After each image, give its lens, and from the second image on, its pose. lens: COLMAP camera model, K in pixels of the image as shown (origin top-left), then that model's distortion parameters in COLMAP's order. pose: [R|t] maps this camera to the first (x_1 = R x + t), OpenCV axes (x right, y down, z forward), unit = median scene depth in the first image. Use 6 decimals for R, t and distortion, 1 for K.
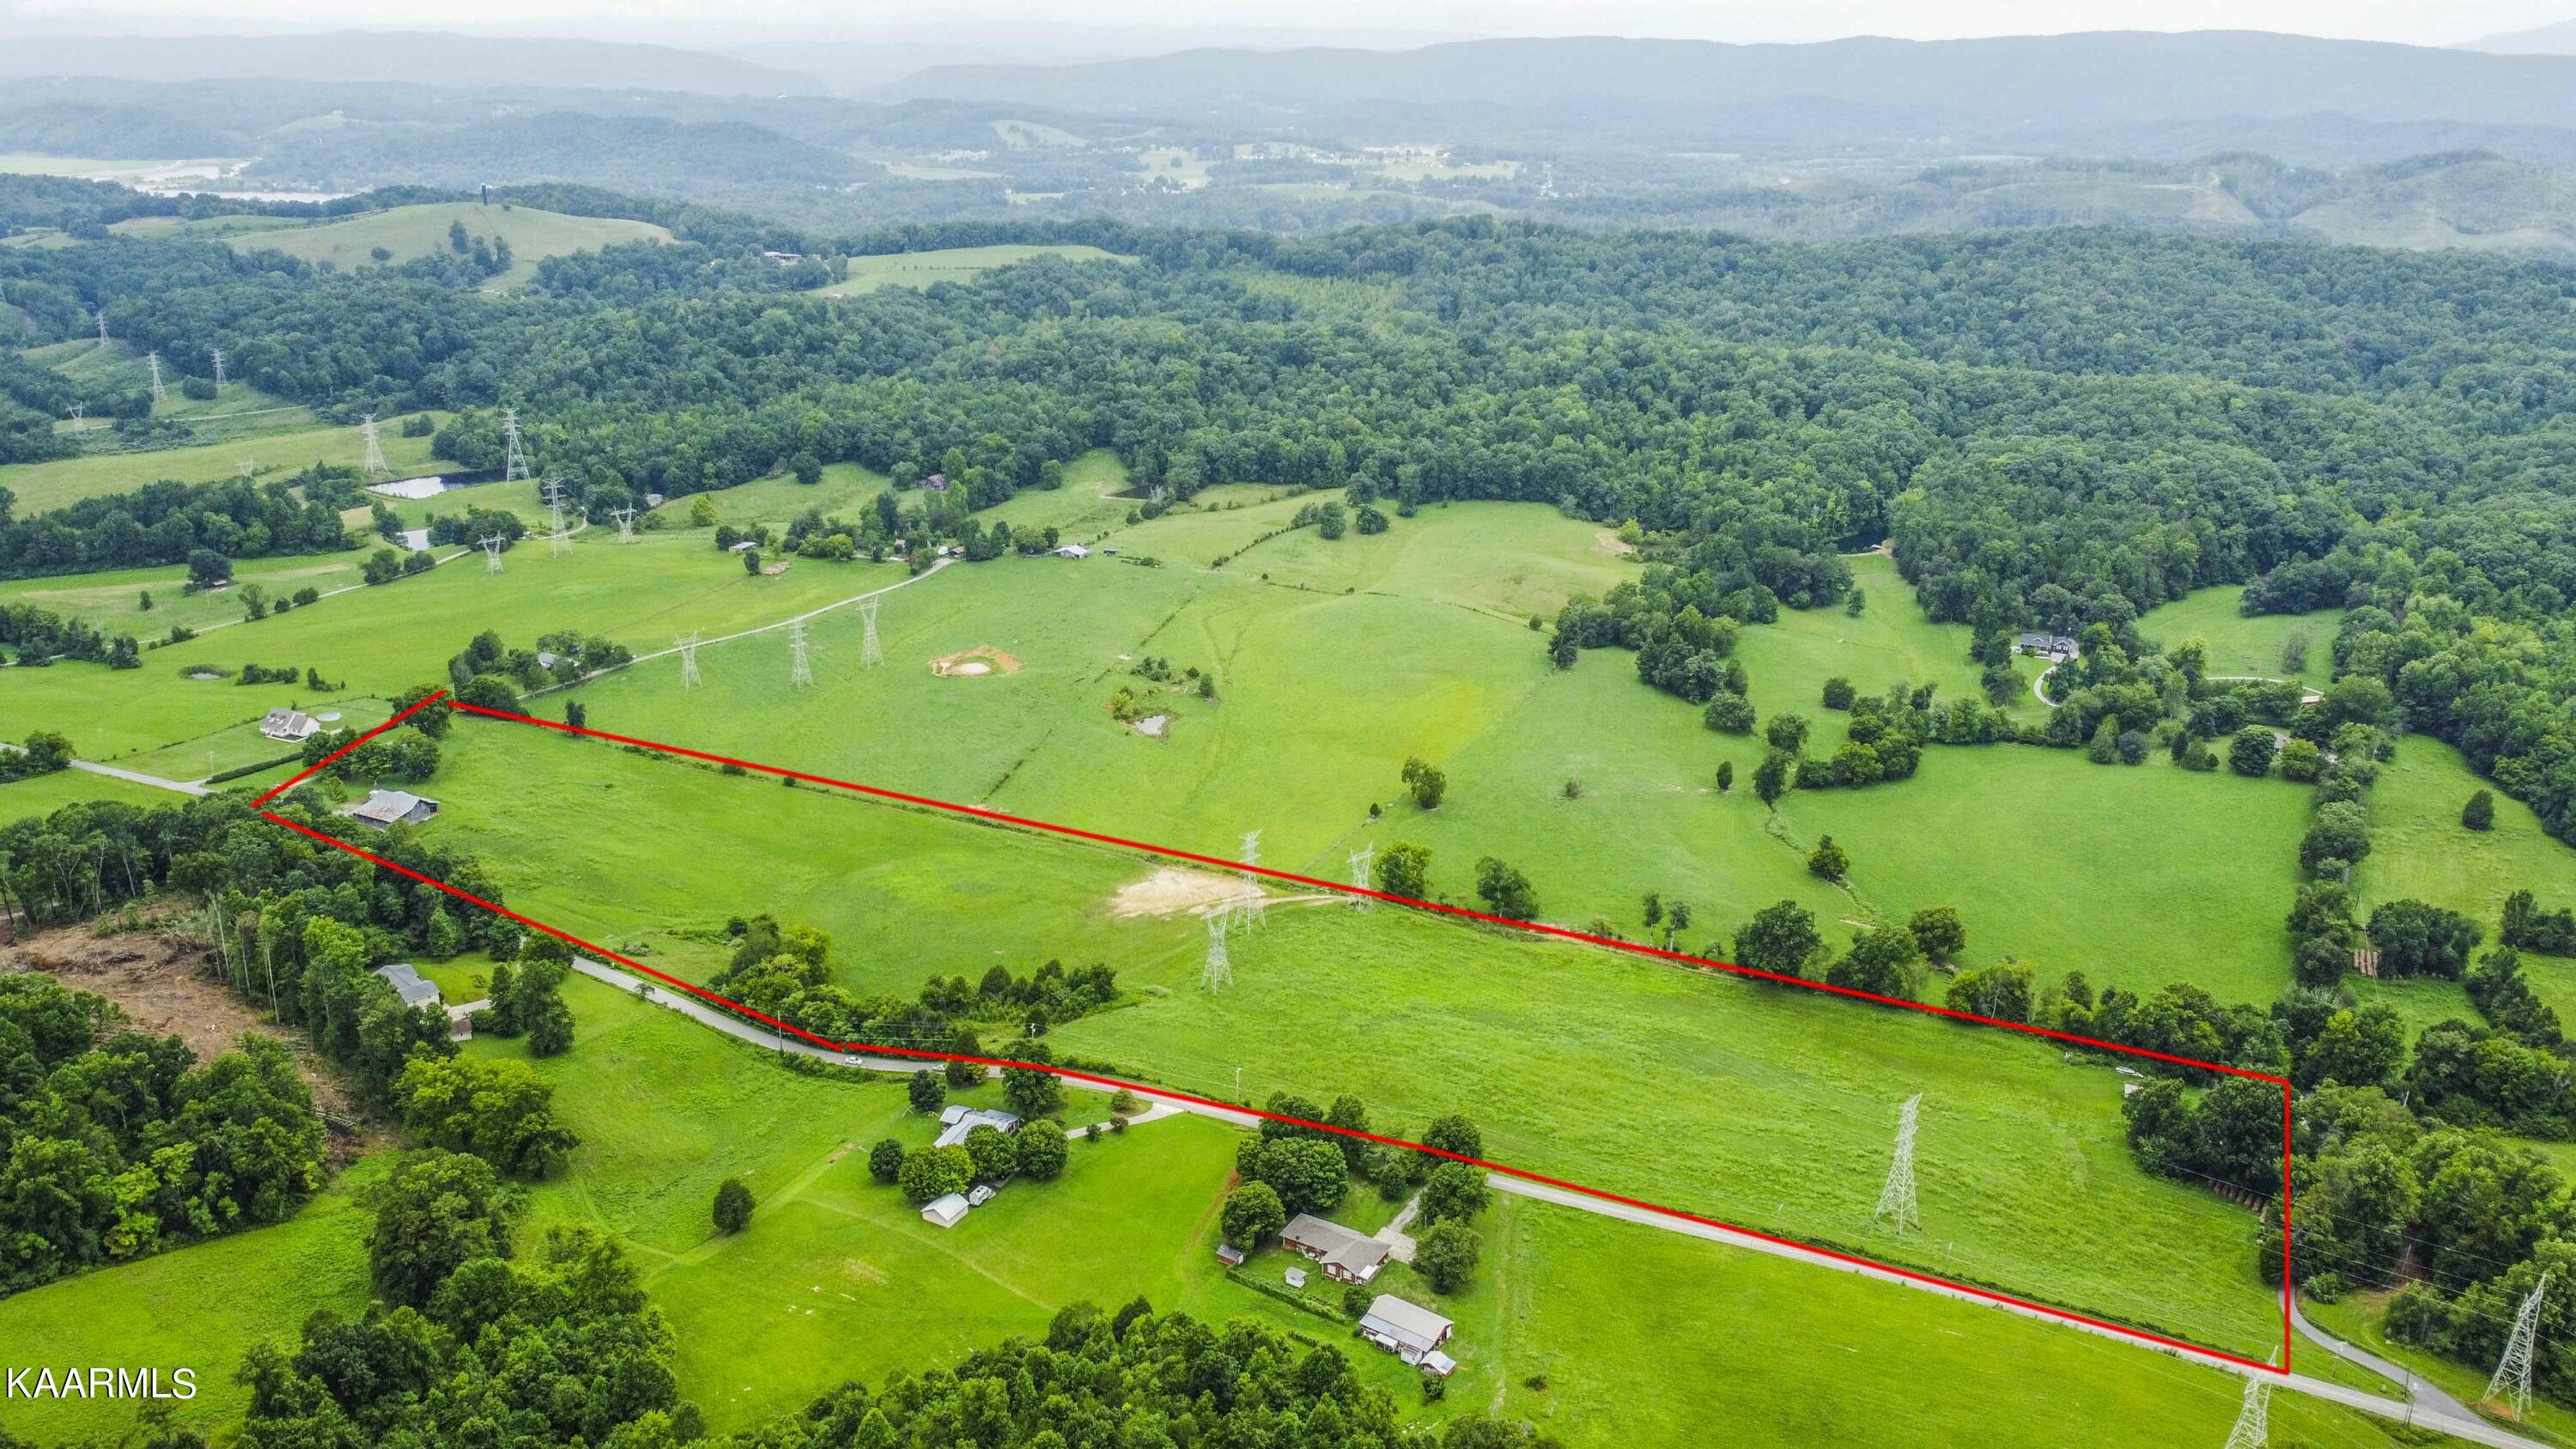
lens RADIAL K [[1940.6, 0, 1274.9], [0, 1940.6, 735.1], [0, 0, 1]] dist [0.014331, -0.017082]
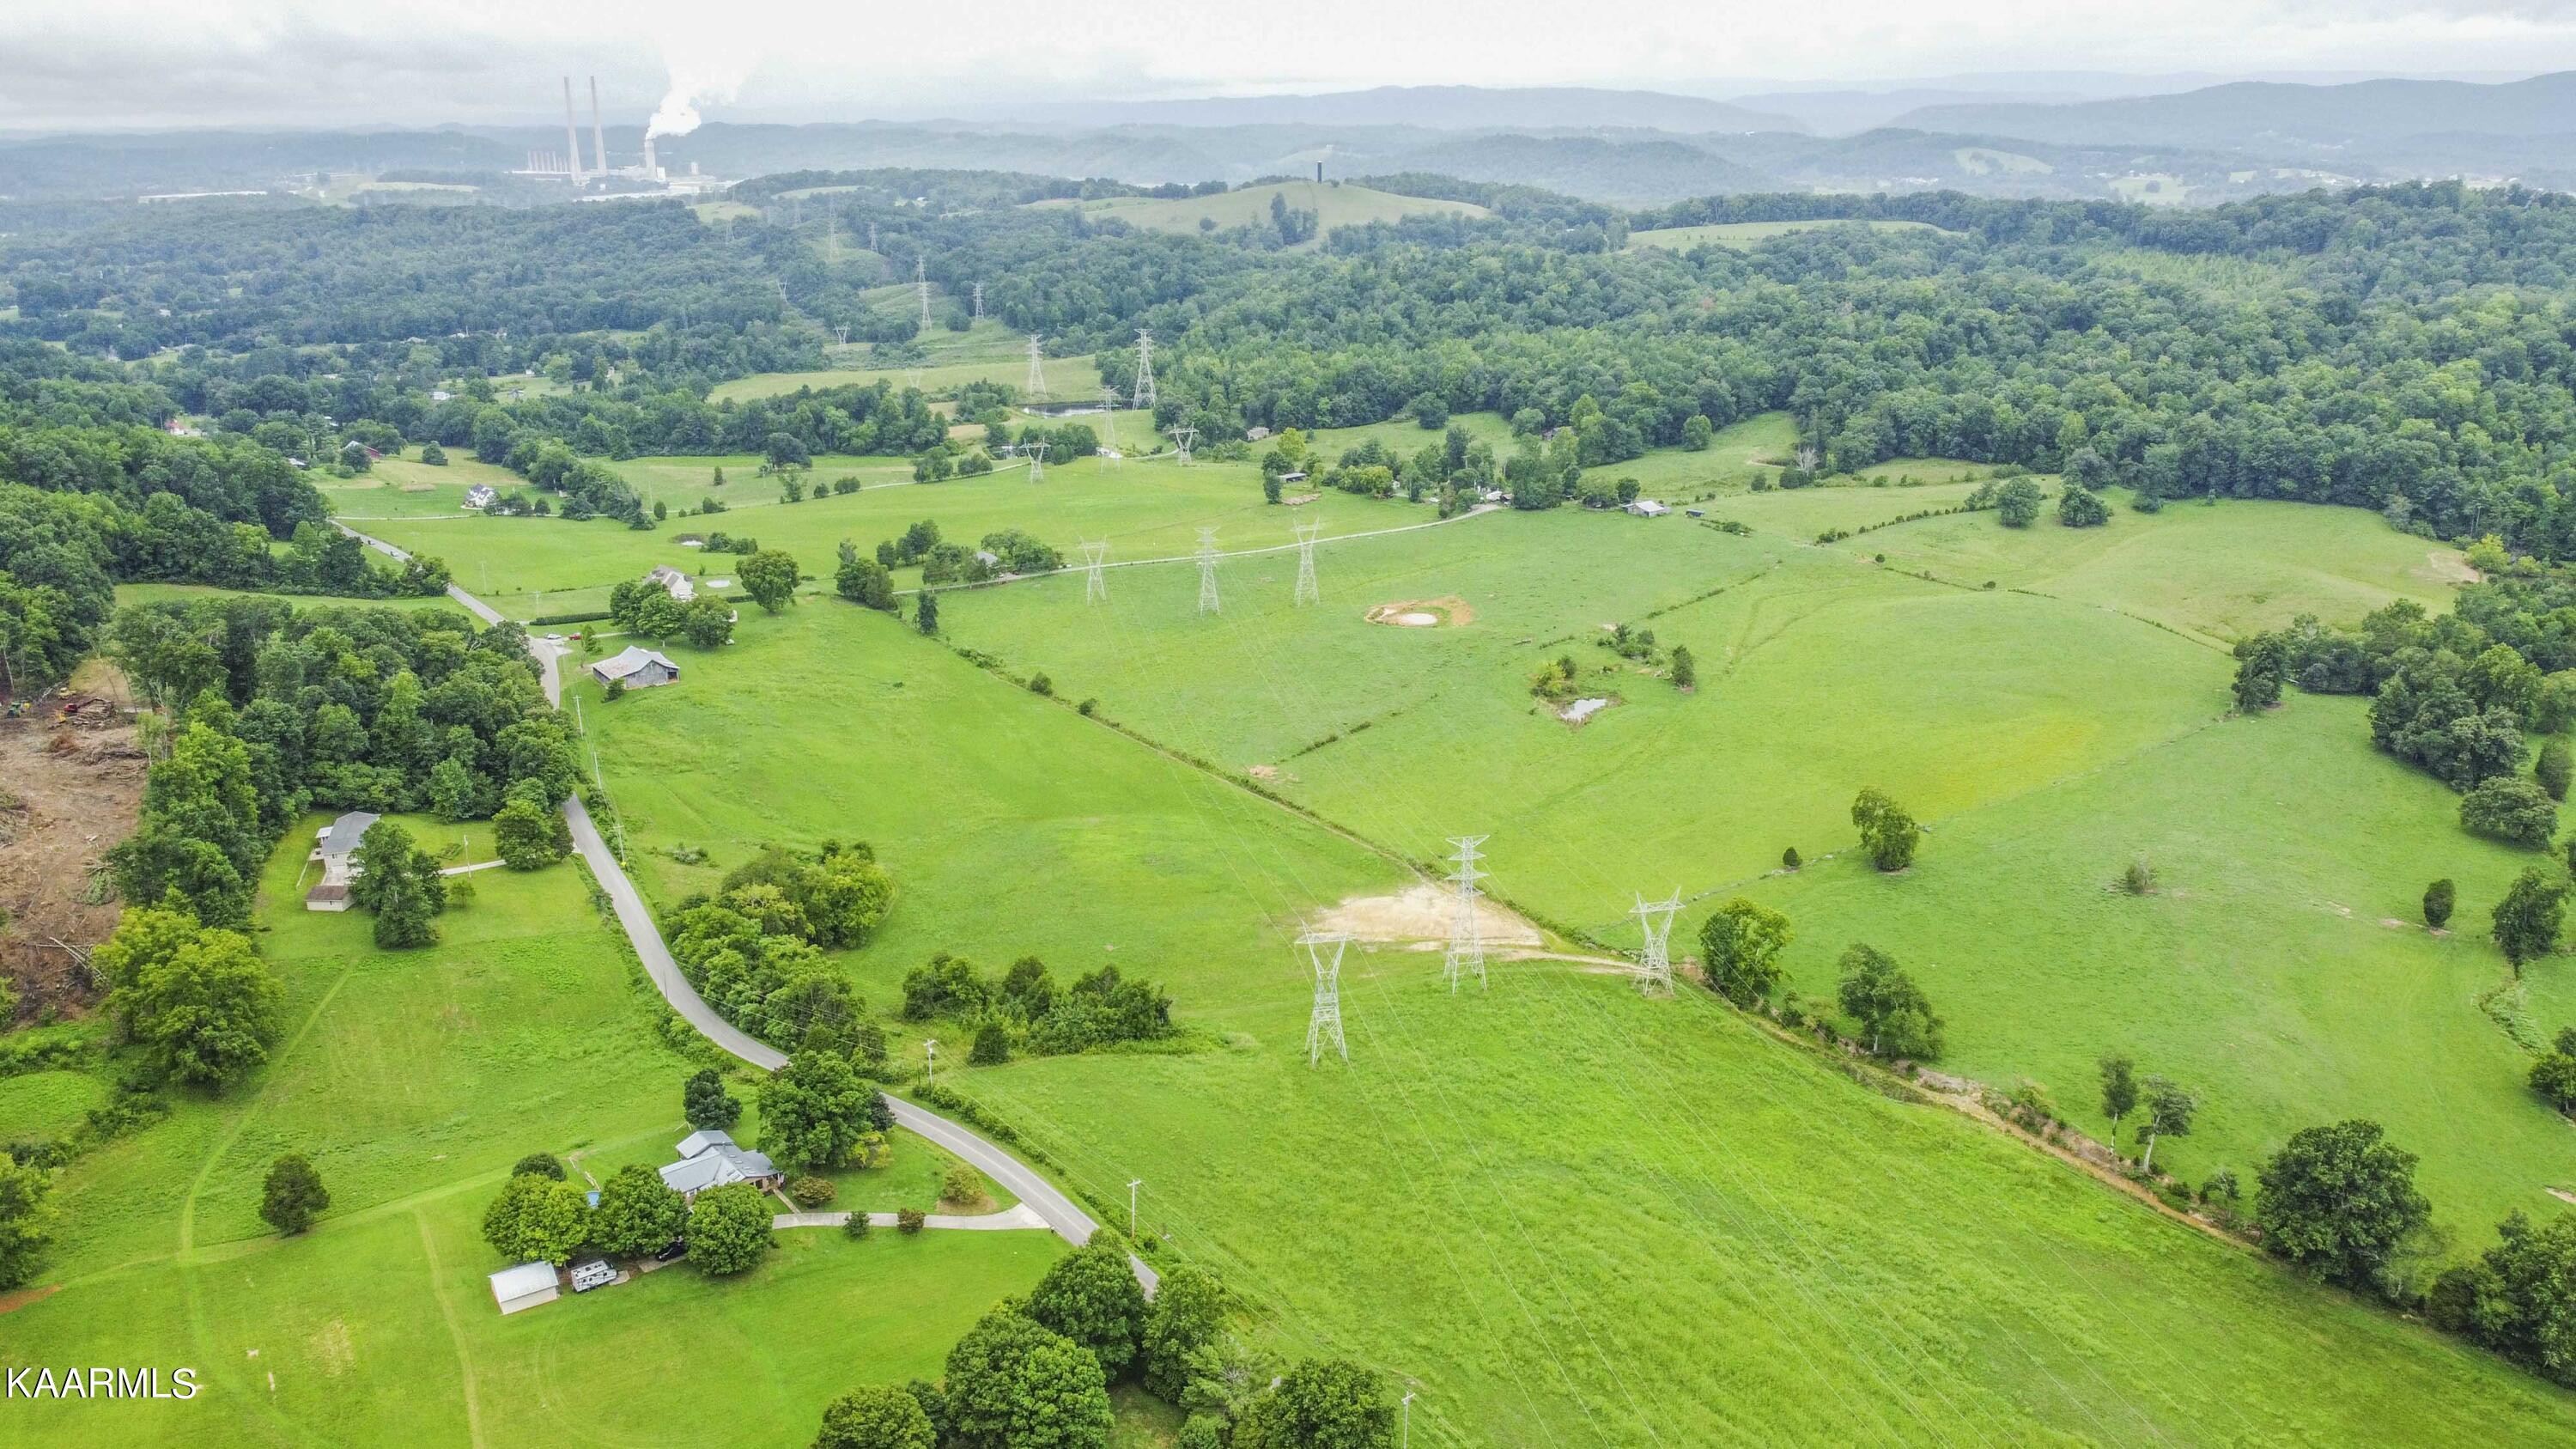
lens RADIAL K [[1940.6, 0, 1277.2], [0, 1940.6, 720.8], [0, 0, 1]] dist [0.014331, -0.017082]
pose [[0.881758, 0.129554, -0.453562, 0.135622], [-0.146025, 0.989280, -0.001309, 0.013693], [0.448531, 0.067386, 0.891224, 0.241117]]
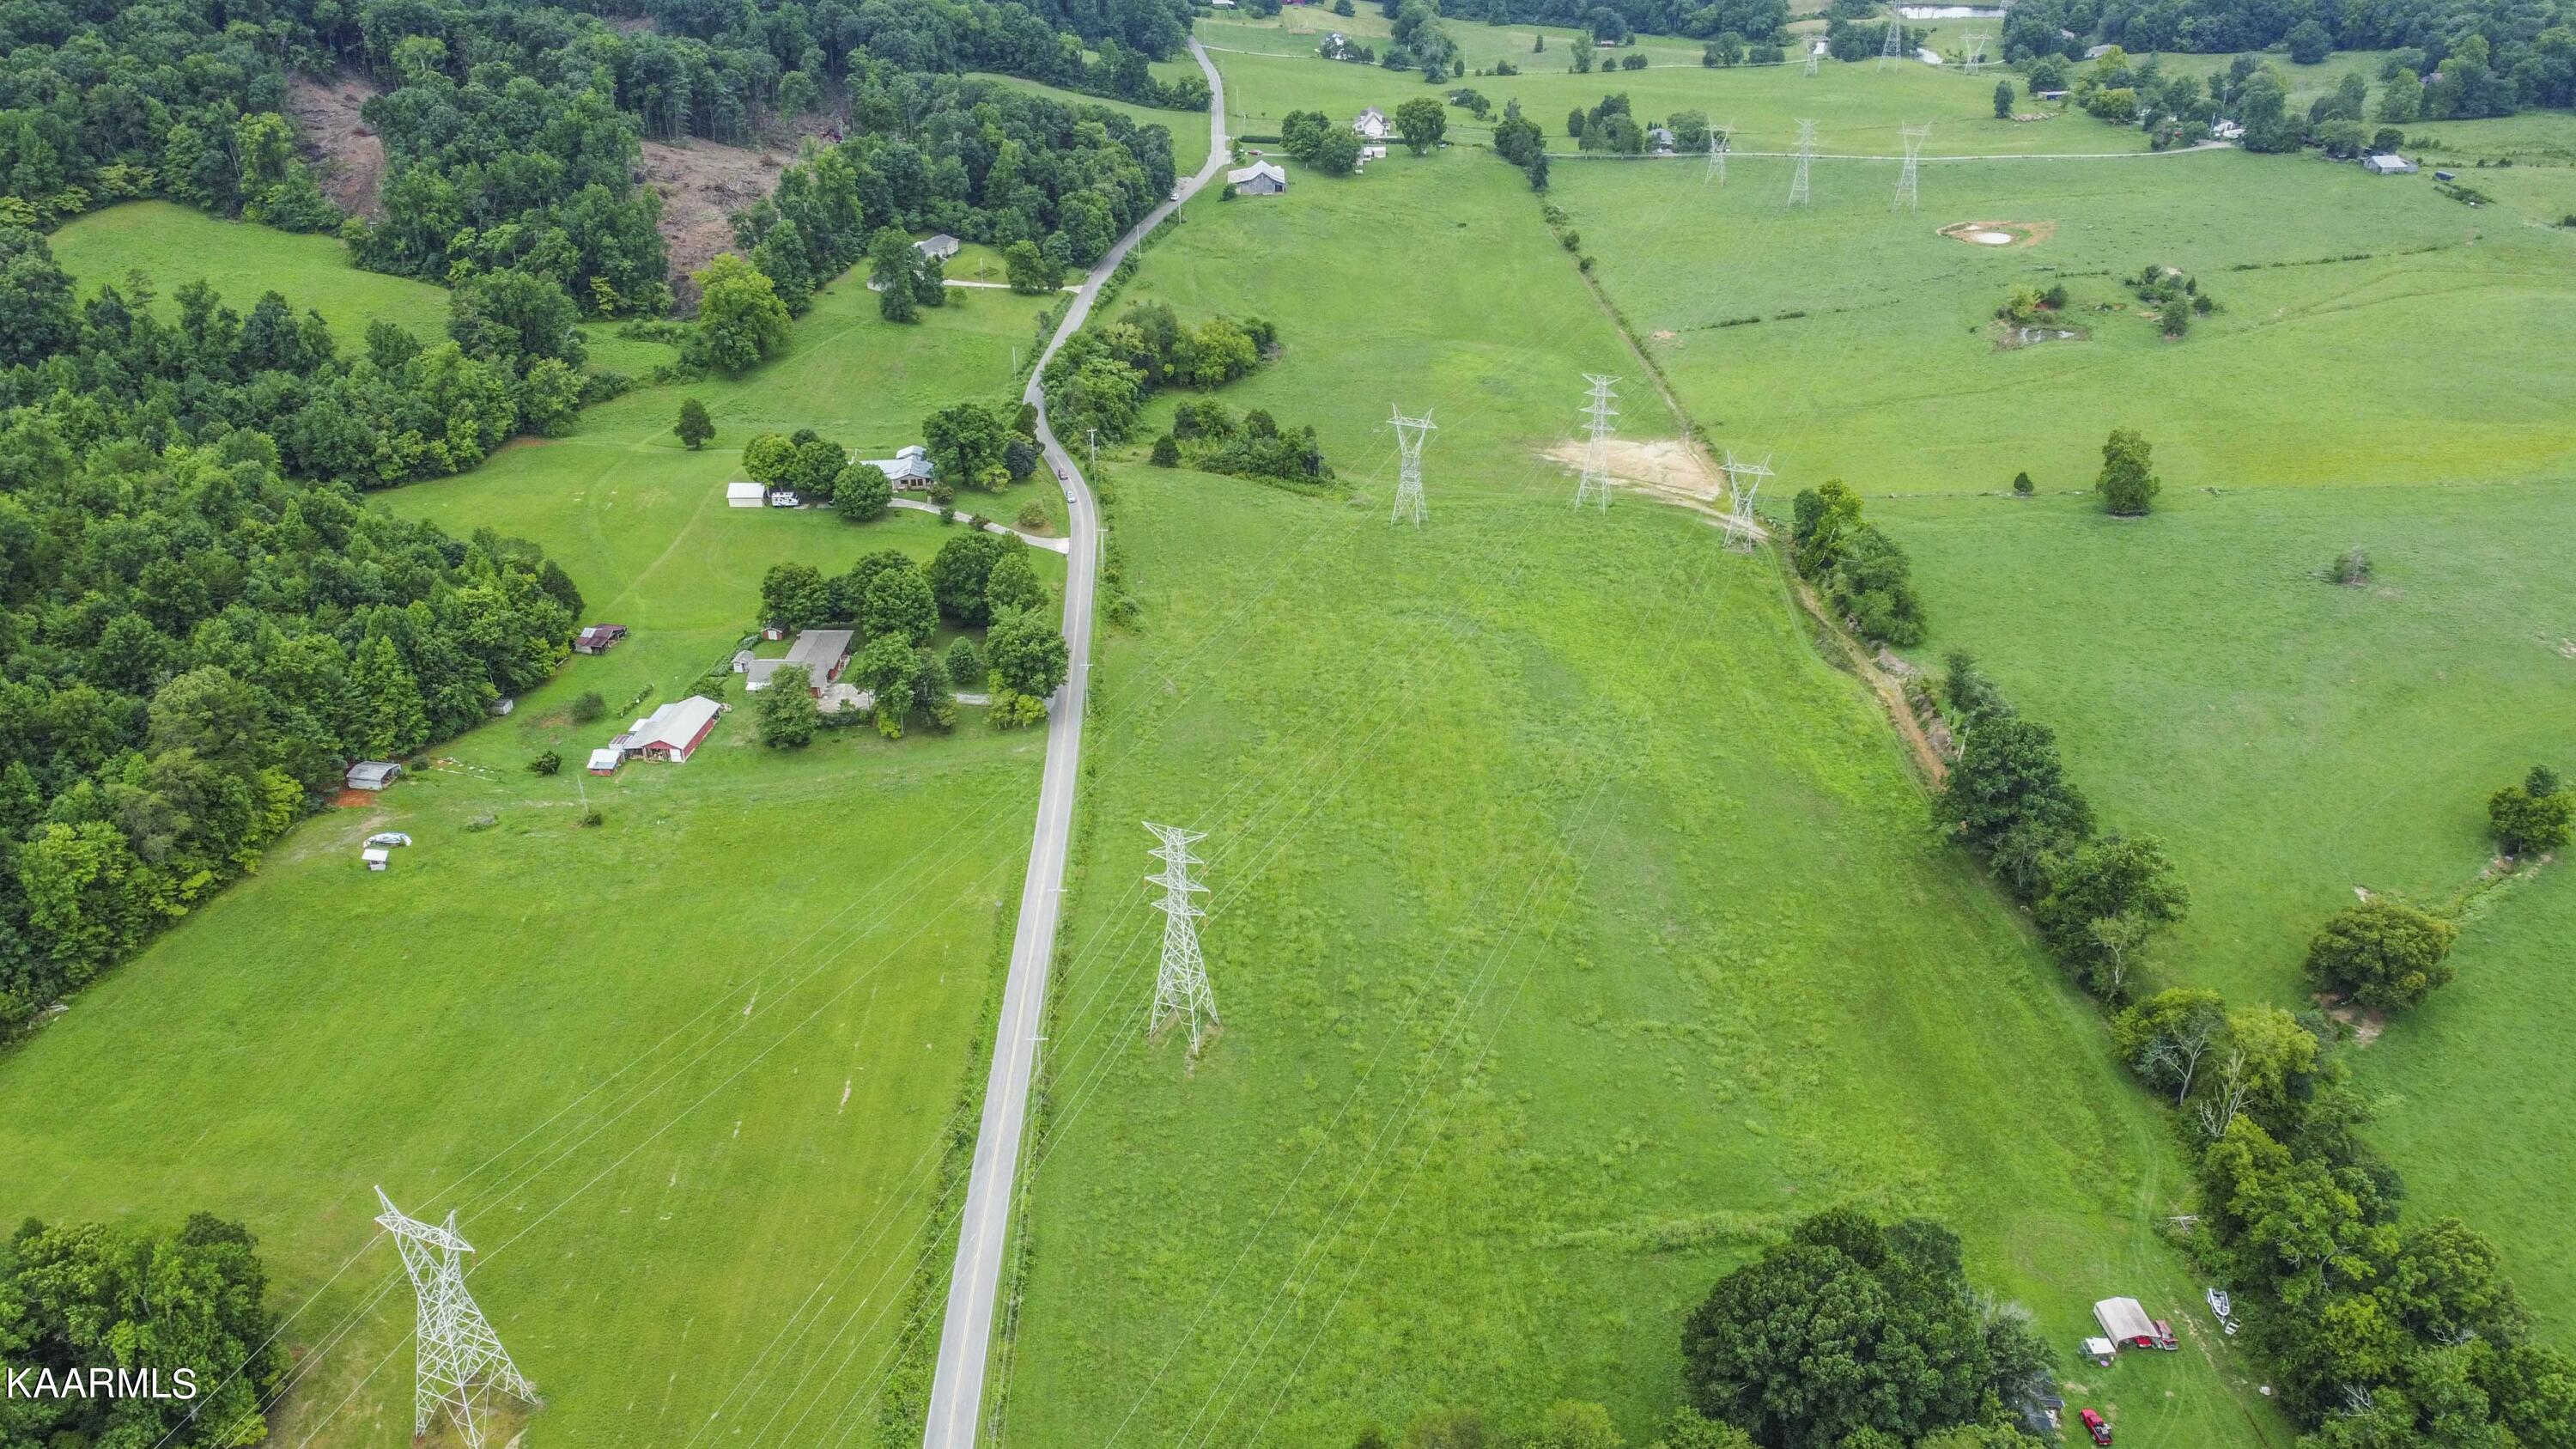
lens RADIAL K [[1940.6, 0, 1282.3], [0, 1940.6, 711.3], [0, 0, 1]] dist [0.014331, -0.017082]
pose [[0.465524, 0.401490, -0.788729, 0.347906], [-0.282862, 0.911937, 0.297255, -0.011212], [0.838616, 0.084722, 0.538095, 0.315289]]
